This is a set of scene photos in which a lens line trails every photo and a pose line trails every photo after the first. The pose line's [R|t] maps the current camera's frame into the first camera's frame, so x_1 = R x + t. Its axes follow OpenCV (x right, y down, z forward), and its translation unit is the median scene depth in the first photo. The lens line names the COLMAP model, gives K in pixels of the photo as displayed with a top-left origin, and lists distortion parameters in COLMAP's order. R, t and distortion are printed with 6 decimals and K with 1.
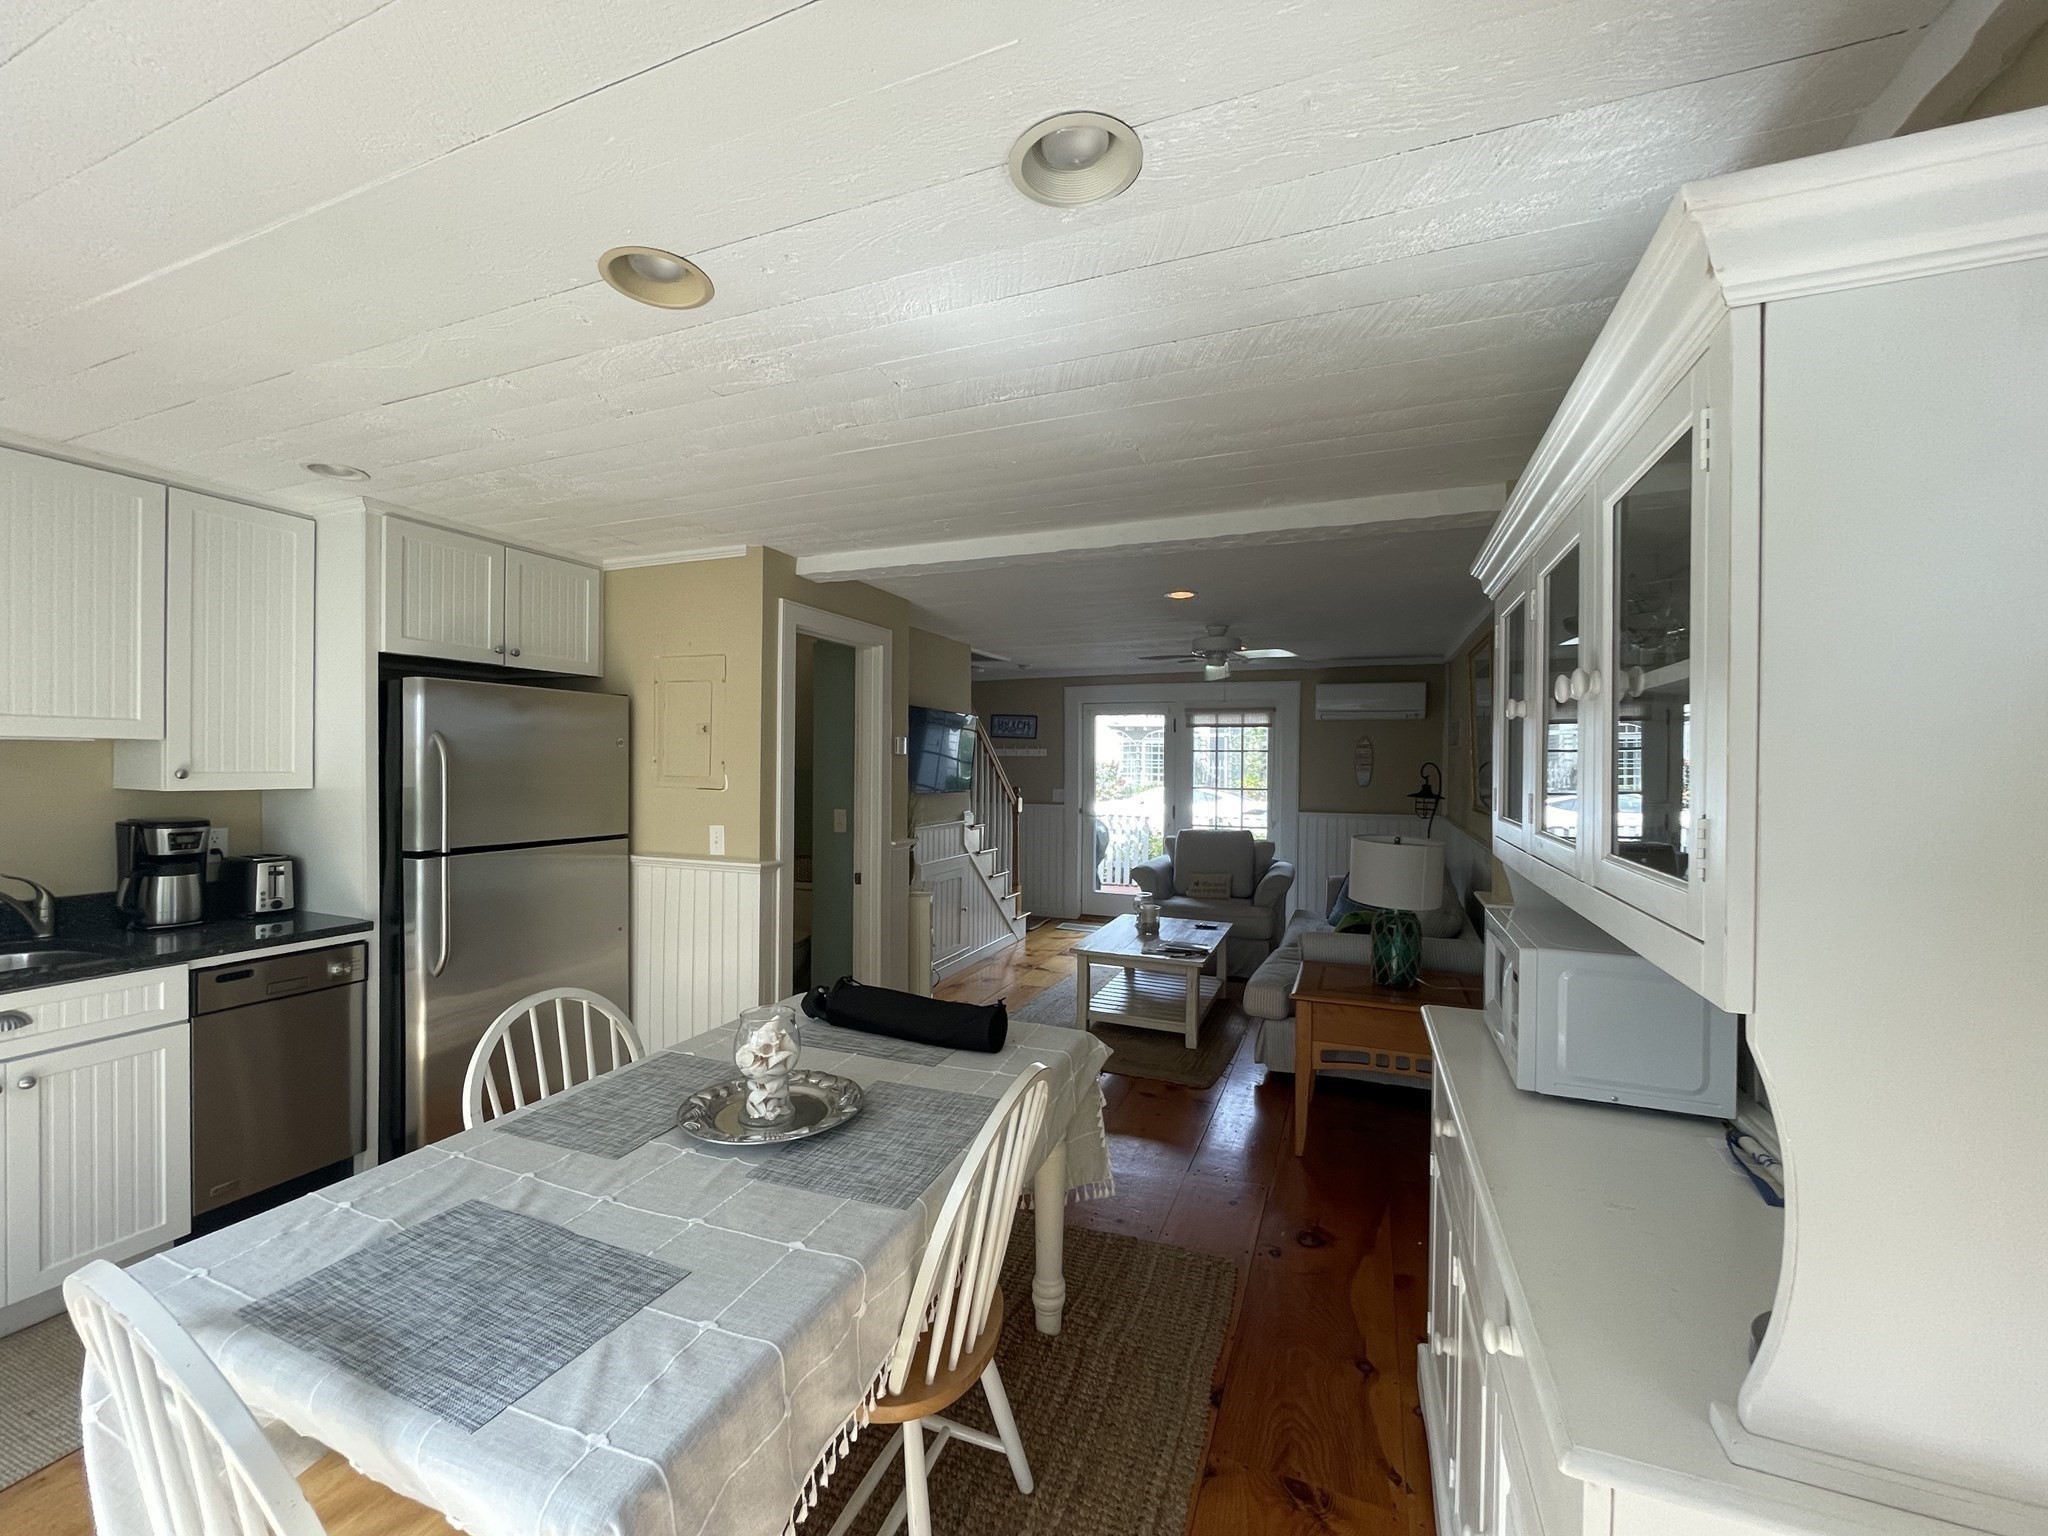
lens RADIAL K [[830.7, 0, 1019.6], [0, 830.7, 766.3], [0, 0, 1]] dist [0.001047, -0.000035]
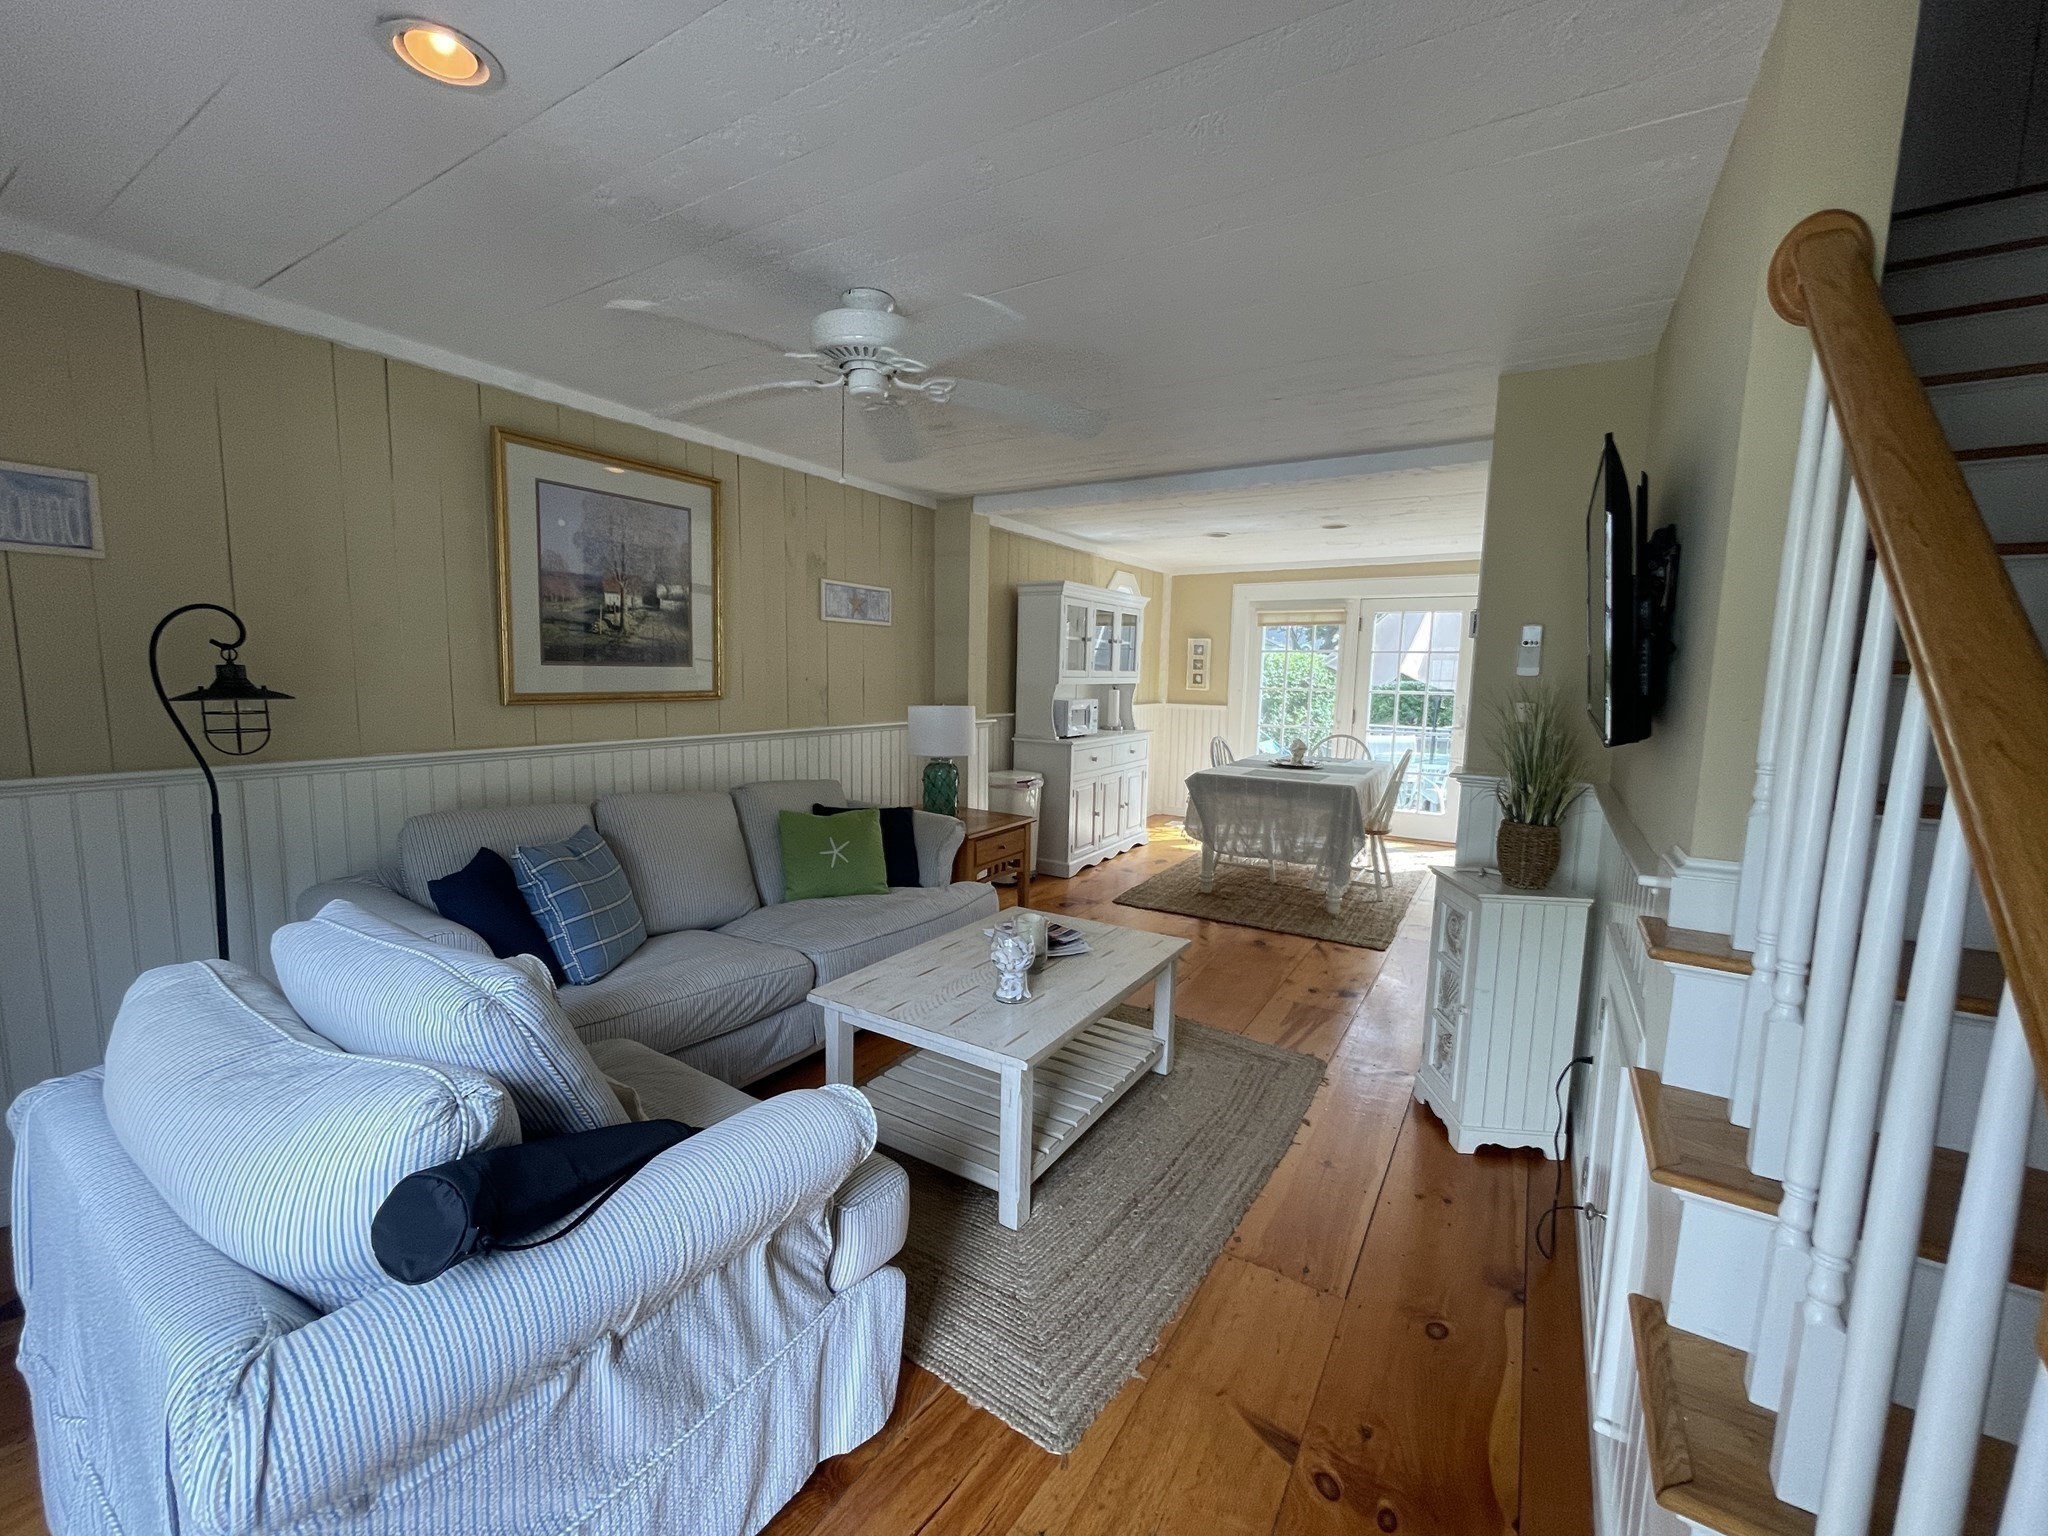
lens RADIAL K [[830.7, 0, 1019.6], [0, 830.7, 766.3], [0, 0, 1]] dist [0.001047, -0.000035]
pose [[-0.984988, -0.048713, 0.165605, 0.143742], [-0.028524, 0.992099, 0.122172, 0.024071], [-0.170248, 0.115614, -0.978595, 2.547396]]
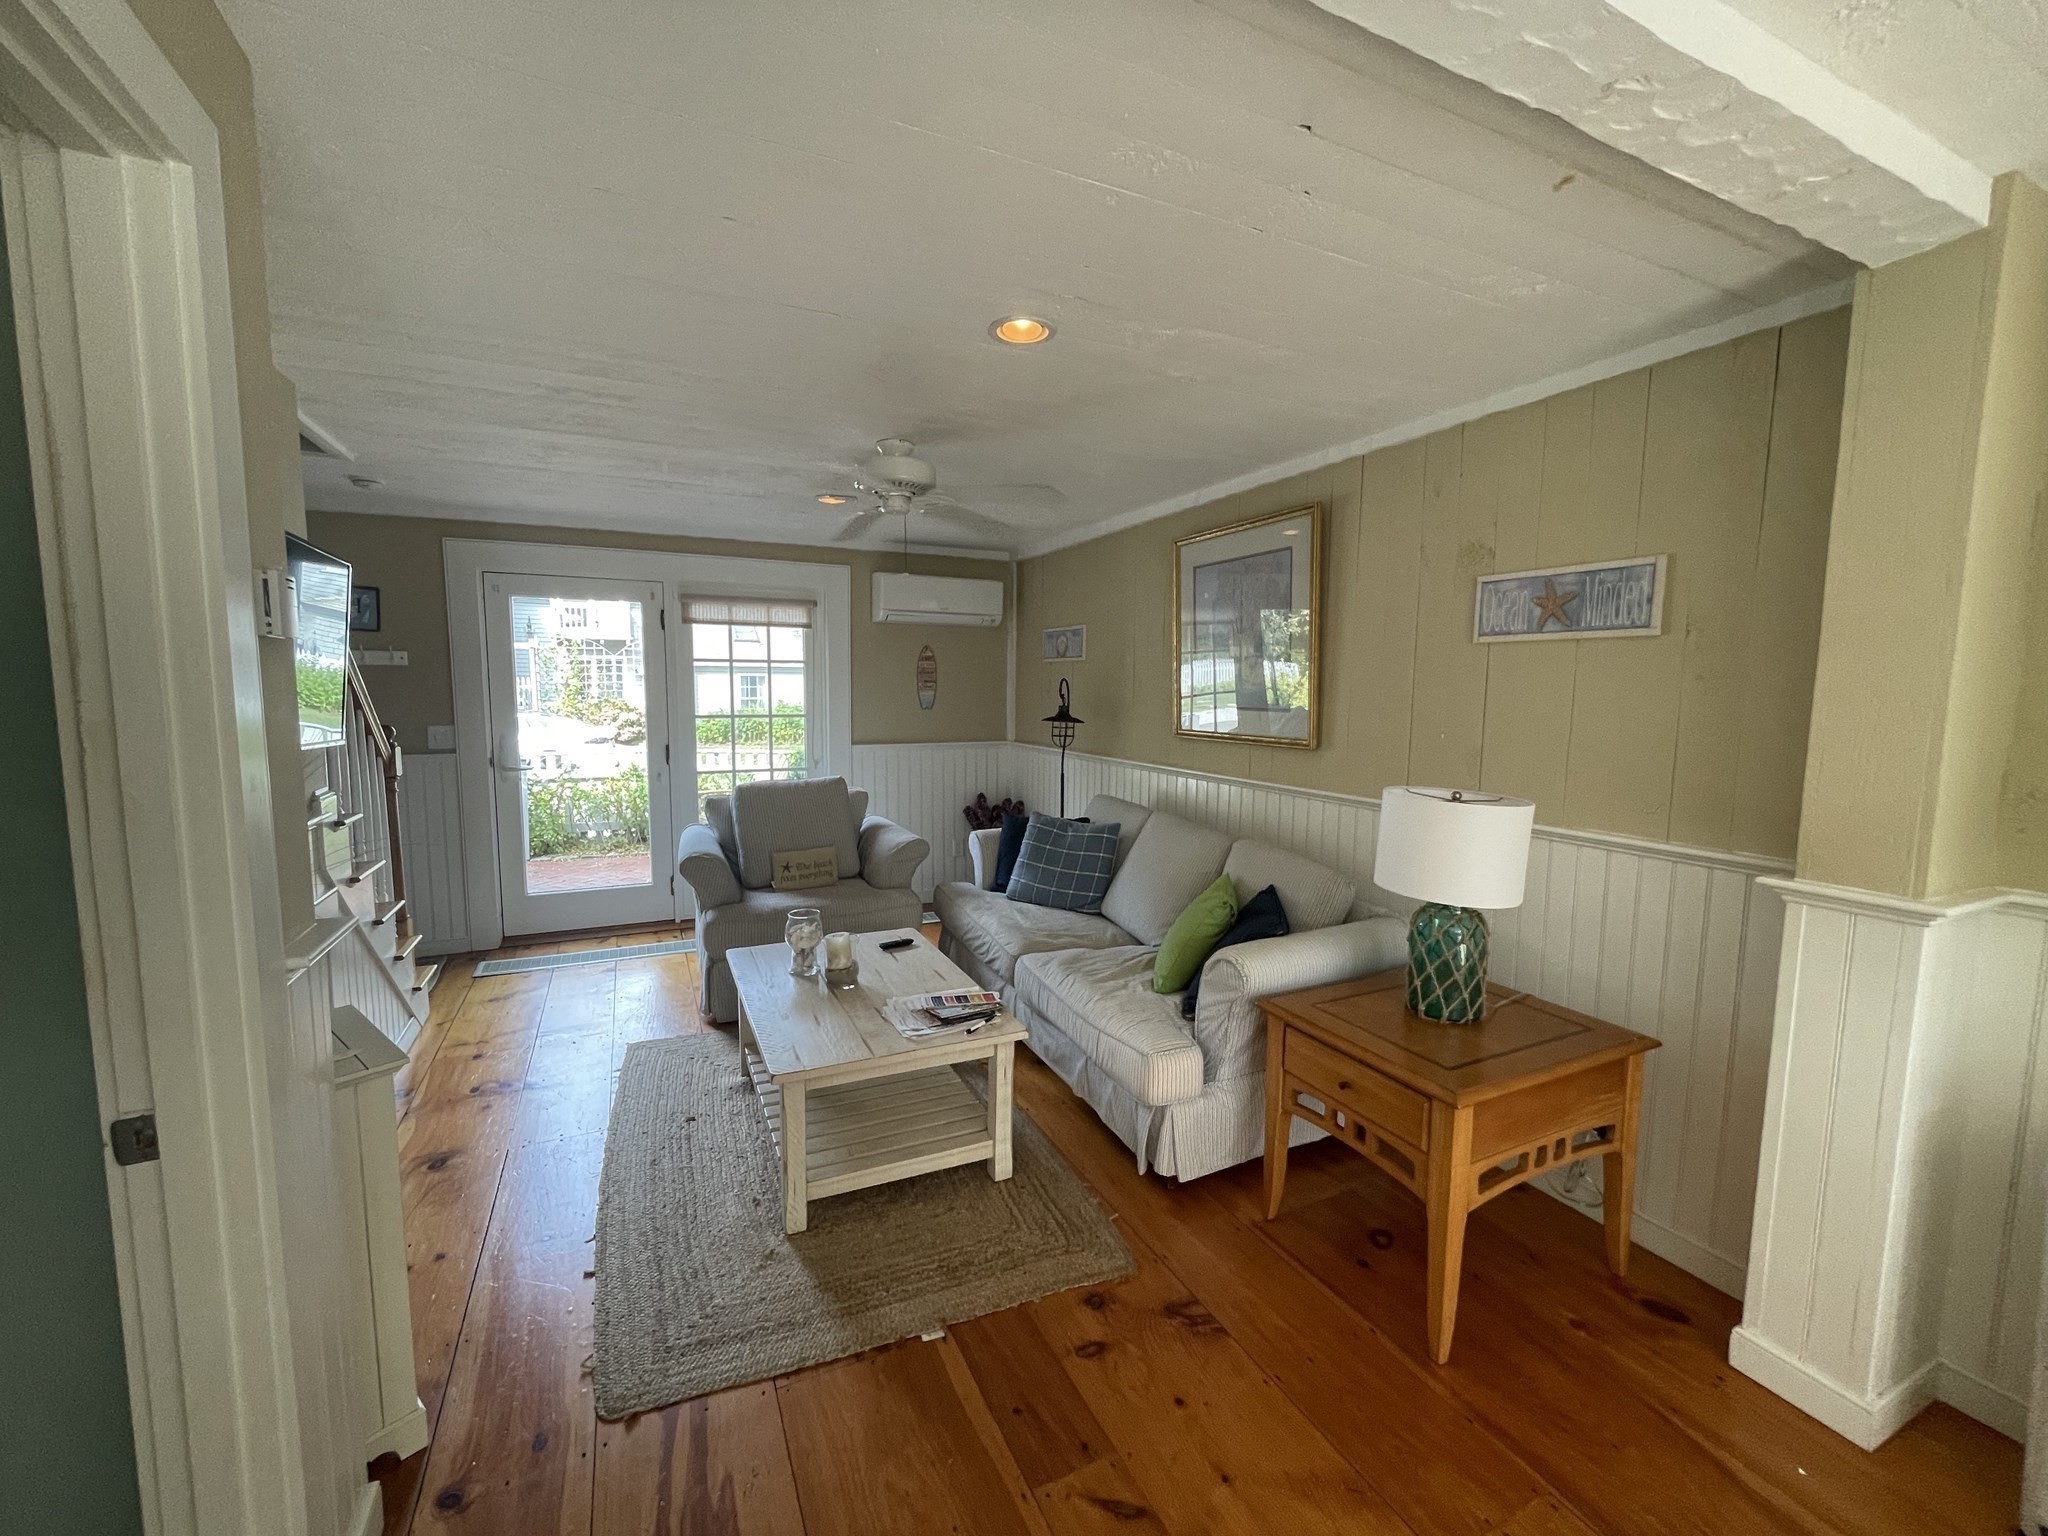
lens RADIAL K [[830.7, 0, 1019.6], [0, 830.7, 766.3], [0, 0, 1]] dist [0.001047, -0.000035]
pose [[0.673203, -0.074623, 0.735683, -0.276335], [0.002210, 0.995094, 0.098914, 0.002209], [-0.739454, -0.064964, 0.670065, 0.938192]]
